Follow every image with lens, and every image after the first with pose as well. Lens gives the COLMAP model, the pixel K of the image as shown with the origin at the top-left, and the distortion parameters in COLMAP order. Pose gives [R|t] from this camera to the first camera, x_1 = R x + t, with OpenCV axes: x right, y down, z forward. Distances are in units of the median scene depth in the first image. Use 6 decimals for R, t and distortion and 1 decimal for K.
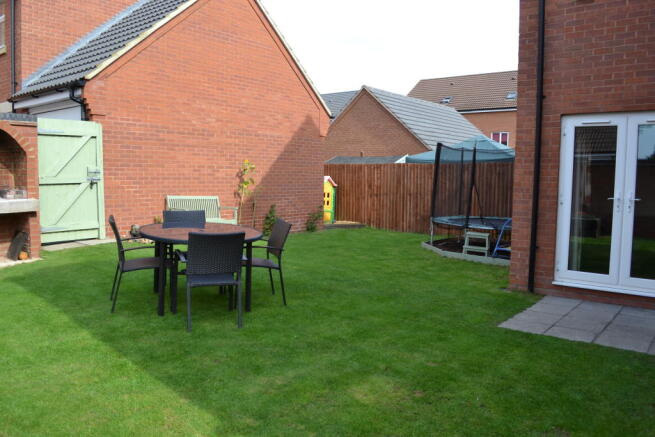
lens RADIAL K [[514.2, 0, 328.2], [0, 514.2, 217.9], [0, 0, 1]] dist [-0.074946, -0.004877]
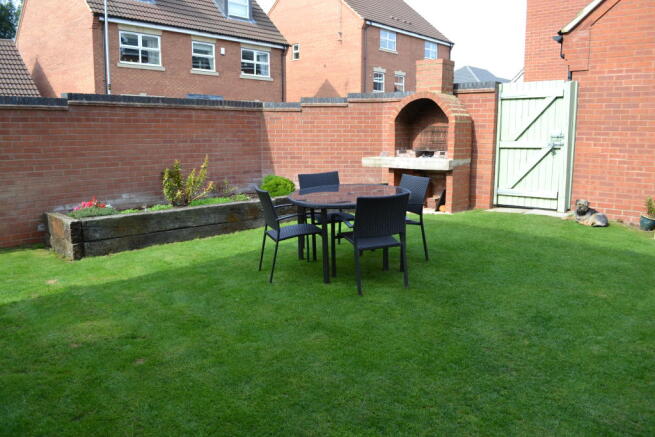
lens RADIAL K [[514.2, 0, 328.8], [0, 514.2, 216.4], [0, 0, 1]] dist [-0.074946, -0.004877]
pose [[-0.055081, 0.143147, -0.988168, 0.465316], [-0.089039, 0.985023, 0.147655, -0.046476], [0.994504, 0.096118, -0.041510, 0.637733]]
